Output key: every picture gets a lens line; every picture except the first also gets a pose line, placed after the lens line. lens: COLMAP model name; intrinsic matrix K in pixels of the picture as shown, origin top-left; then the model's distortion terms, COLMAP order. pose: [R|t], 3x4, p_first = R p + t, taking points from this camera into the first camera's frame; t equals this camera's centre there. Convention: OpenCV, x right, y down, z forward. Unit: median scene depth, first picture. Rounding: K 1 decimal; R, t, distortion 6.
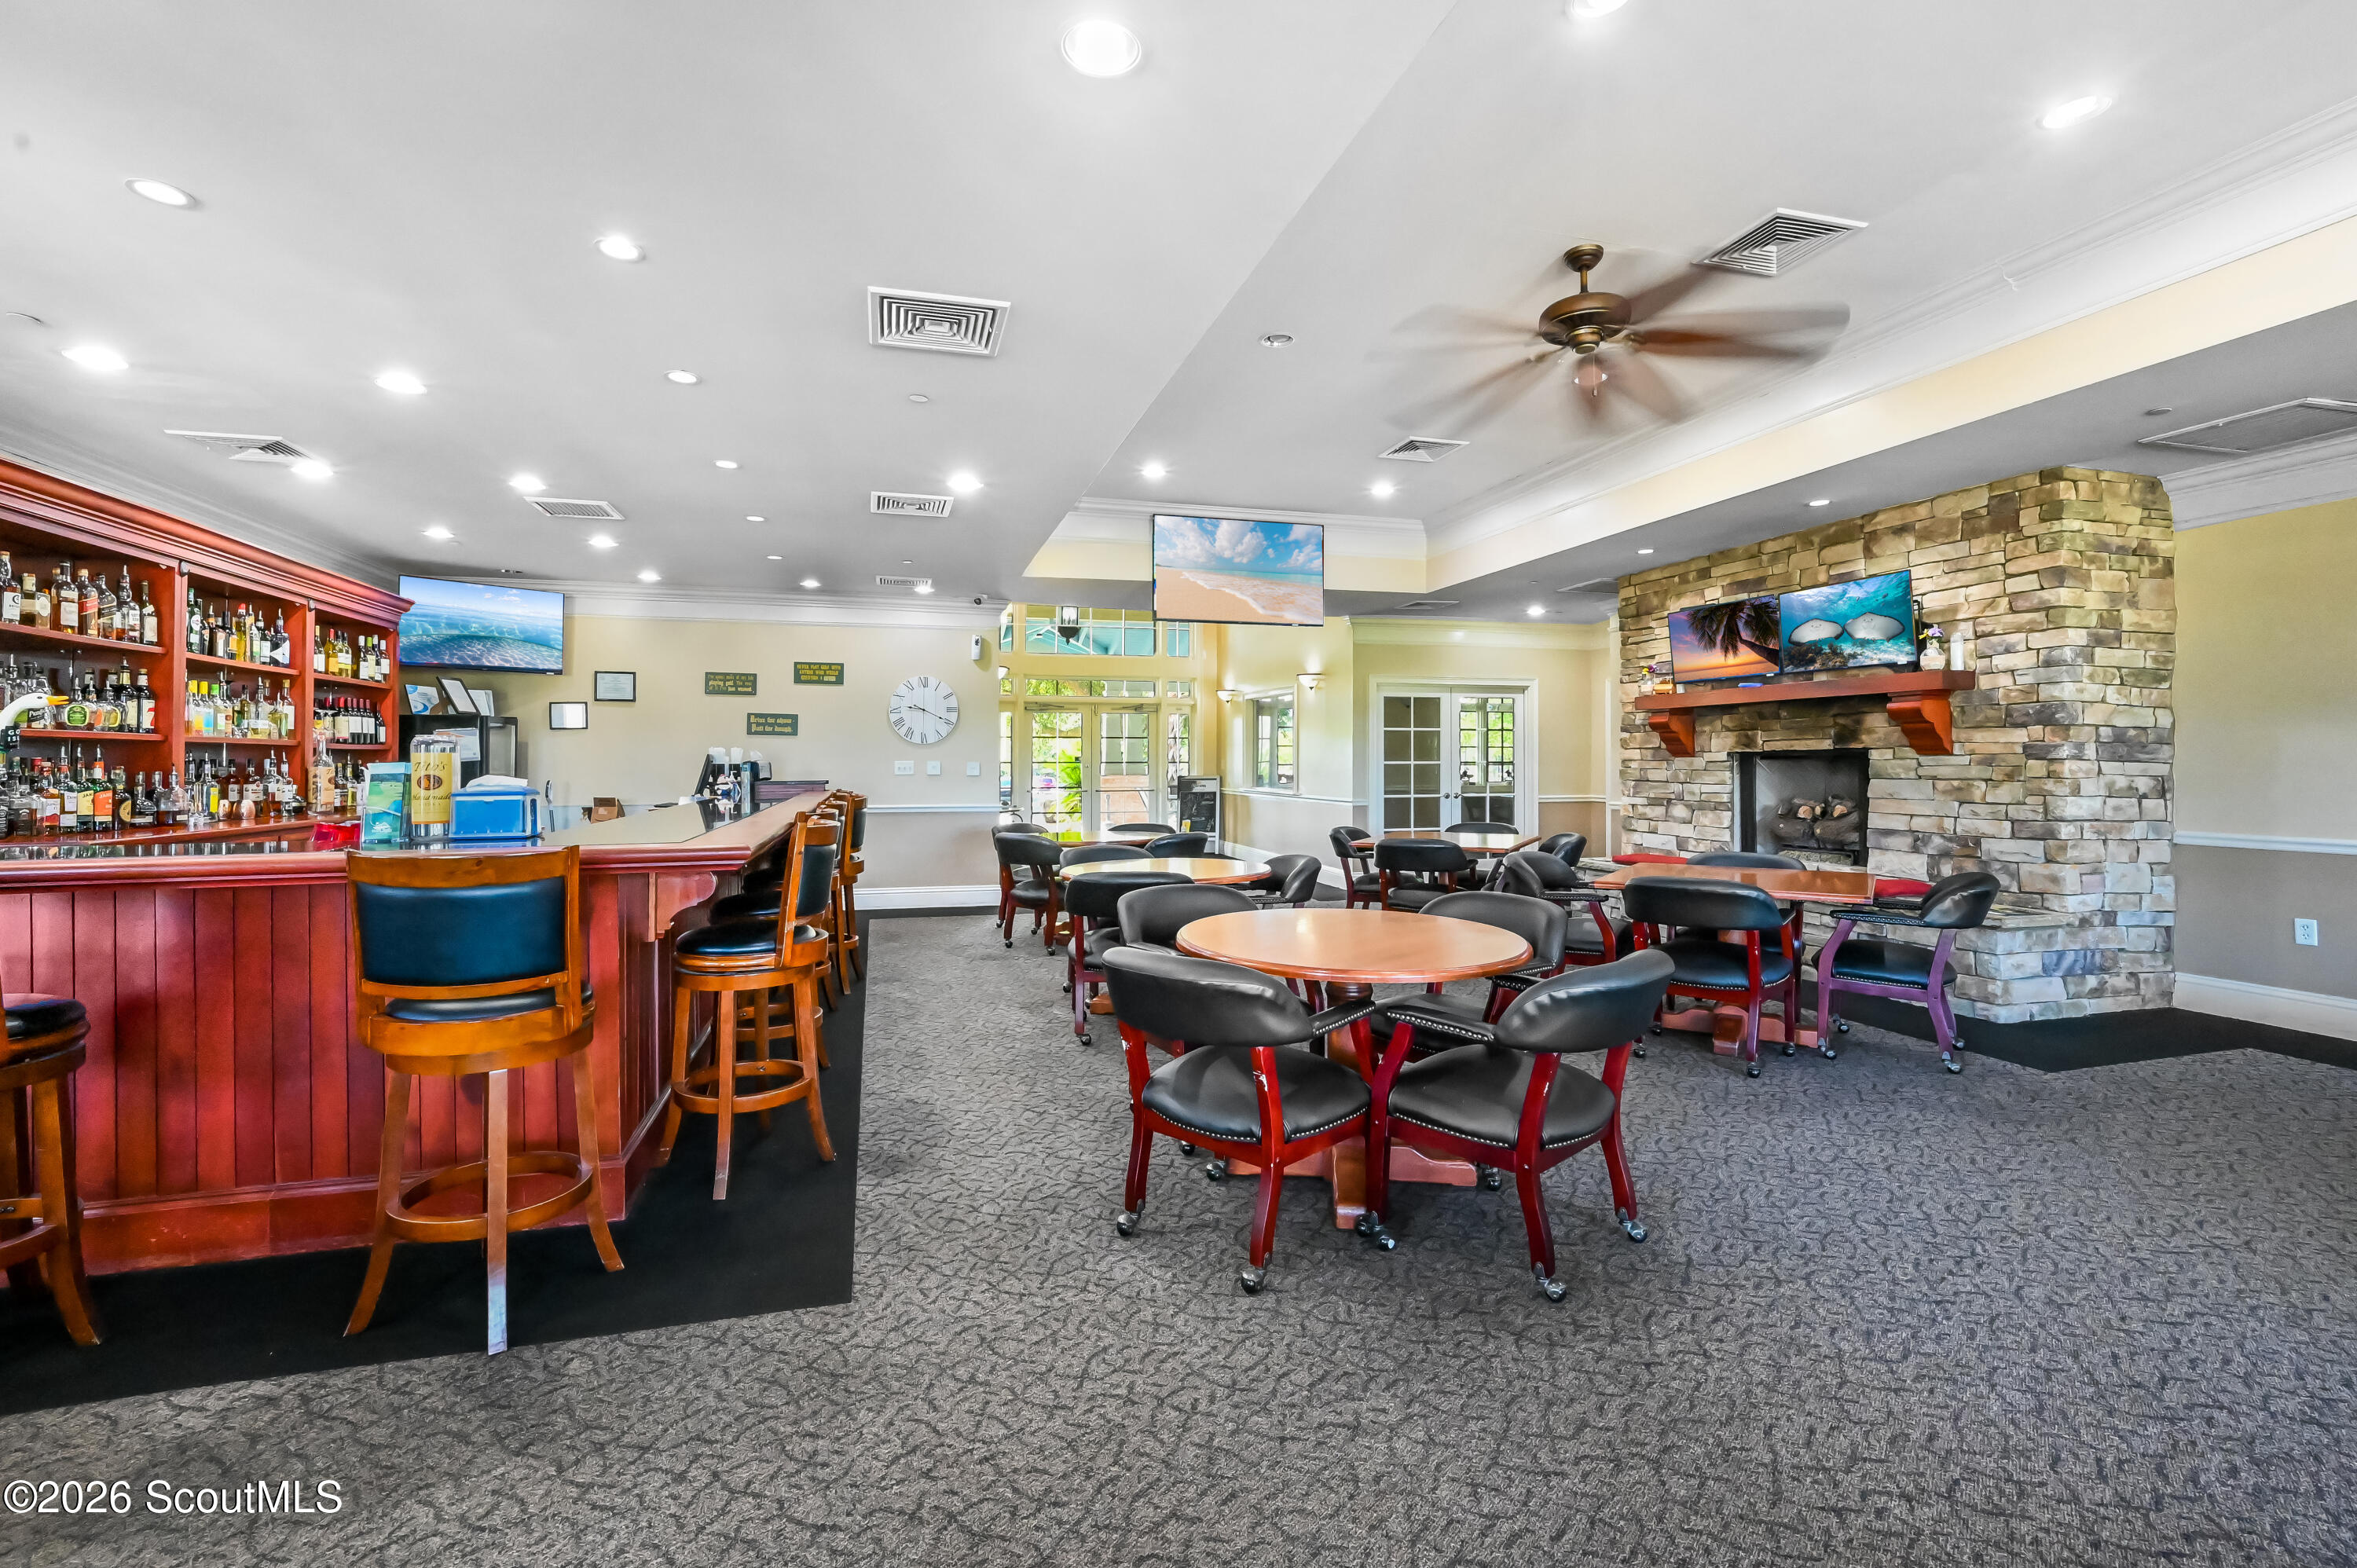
lens RADIAL K [[1052.6, 0, 1178.1], [0, 1052.6, 779.3], [0, 0, 1]] dist [-0.018559, 0.001448]
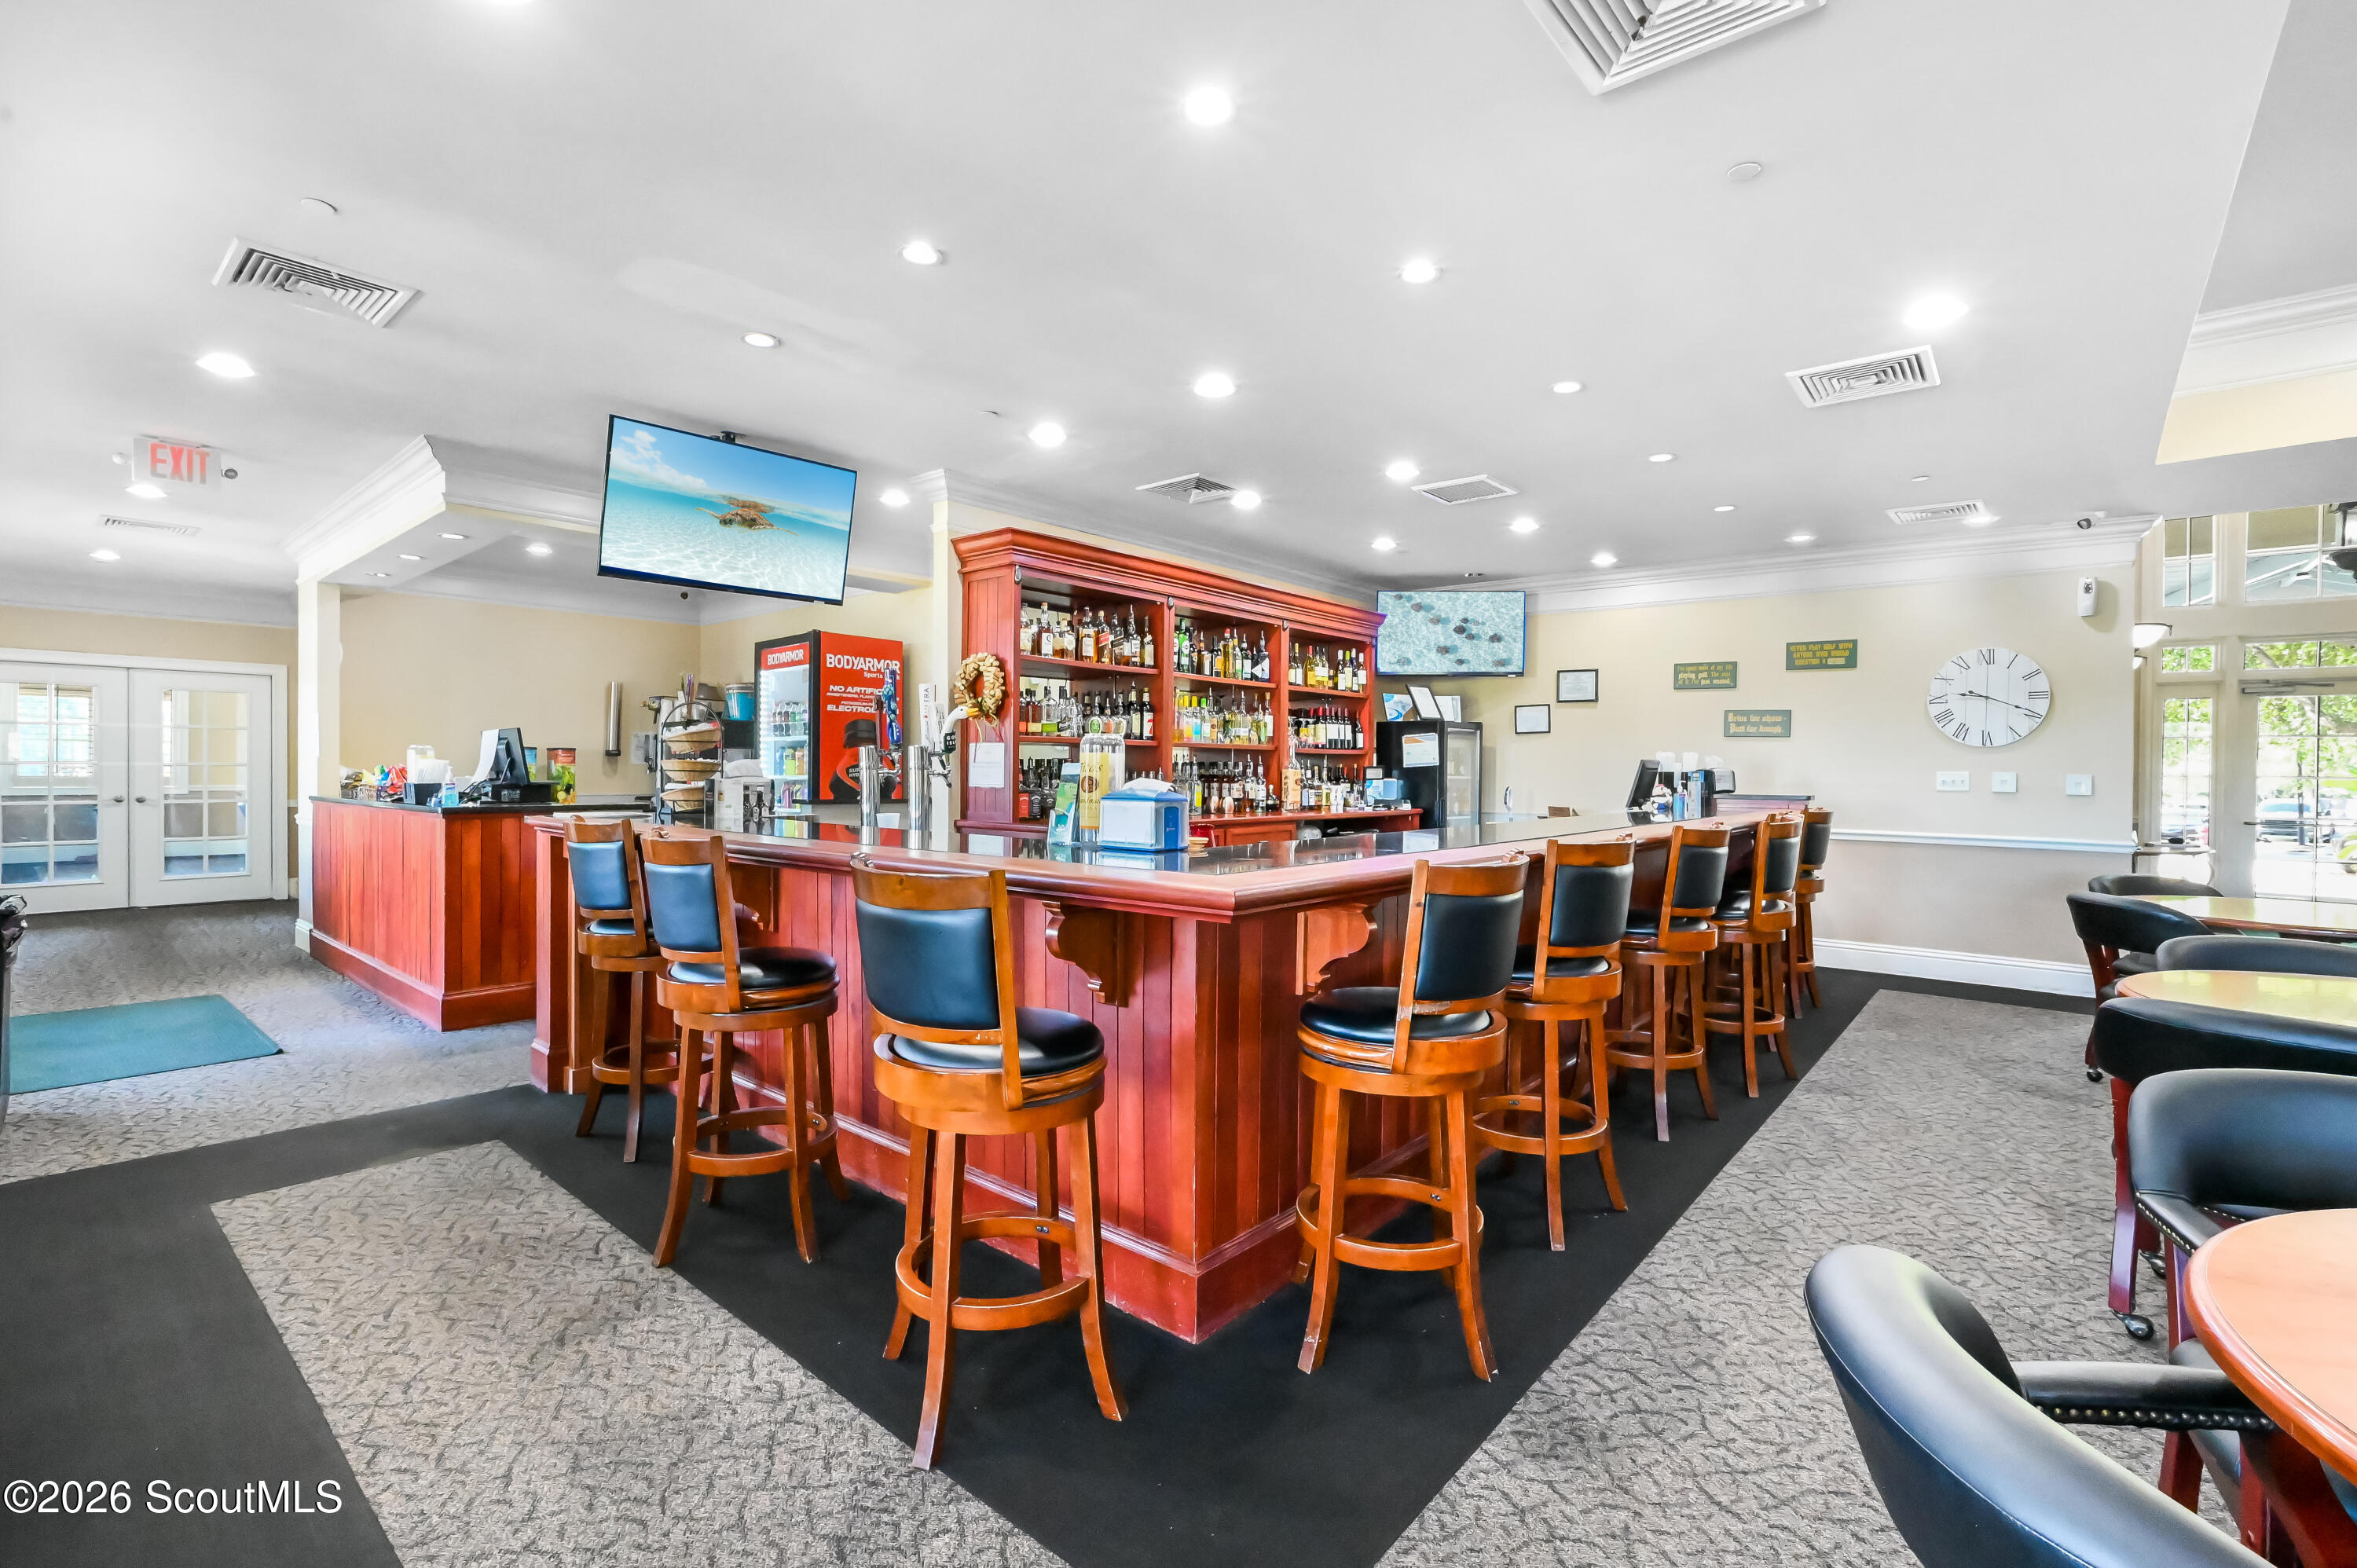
lens RADIAL K [[1052.6, 0, 1178.1], [0, 1052.6, 779.3], [0, 0, 1]] dist [-0.018559, 0.001448]
pose [[0.544228, 0.018537, -0.838733, 0.063518], [-0.025493, 0.999660, 0.005552, -0.004683], [0.838550, 0.018360, 0.544515, 0.297654]]
